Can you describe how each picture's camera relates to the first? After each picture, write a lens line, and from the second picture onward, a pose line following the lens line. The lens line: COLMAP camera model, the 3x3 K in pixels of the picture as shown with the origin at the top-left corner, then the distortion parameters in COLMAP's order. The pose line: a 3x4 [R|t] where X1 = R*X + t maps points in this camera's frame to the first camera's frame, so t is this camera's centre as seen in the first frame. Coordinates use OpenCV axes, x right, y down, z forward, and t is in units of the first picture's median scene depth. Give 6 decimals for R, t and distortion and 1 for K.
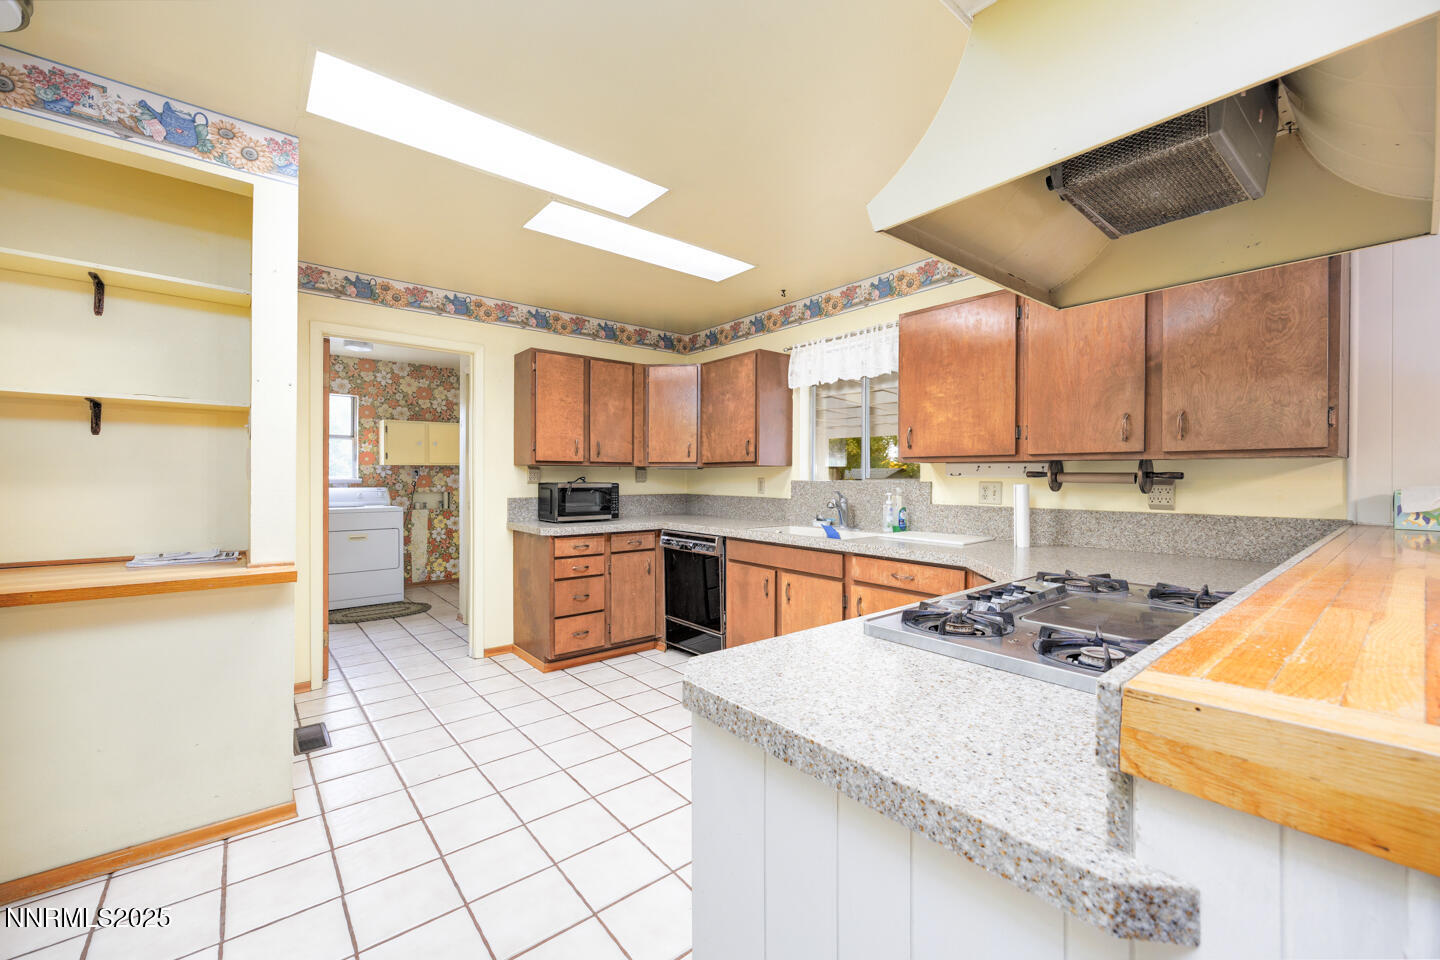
lens RADIAL K [[573.0, 0, 719.5], [0, 573.0, 482.1], [0, 0, 1]] dist [-0.006157, 0.000572]
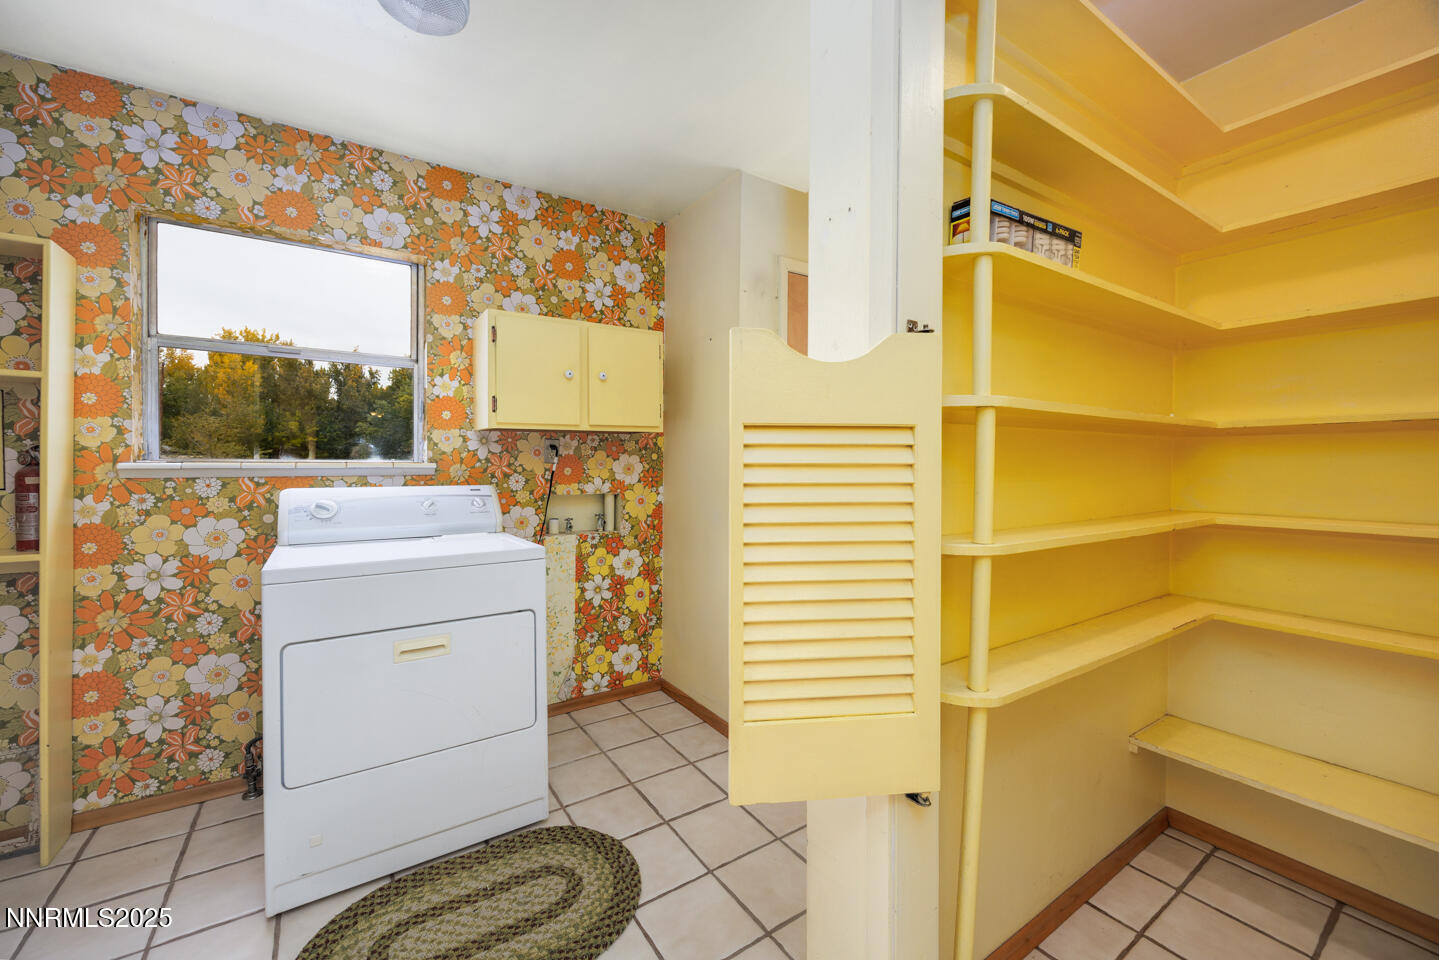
lens RADIAL K [[572.6, 0, 681.9], [0, 572.6, 479.0], [0, 0, 1]] dist [-0.006157, 0.000572]
pose [[0.991875, -0.005132, -0.127113, -0.382053], [0.004891, 0.999986, -0.002210, 0.007208], [0.127123, 0.001571, 0.991886, 0.590421]]
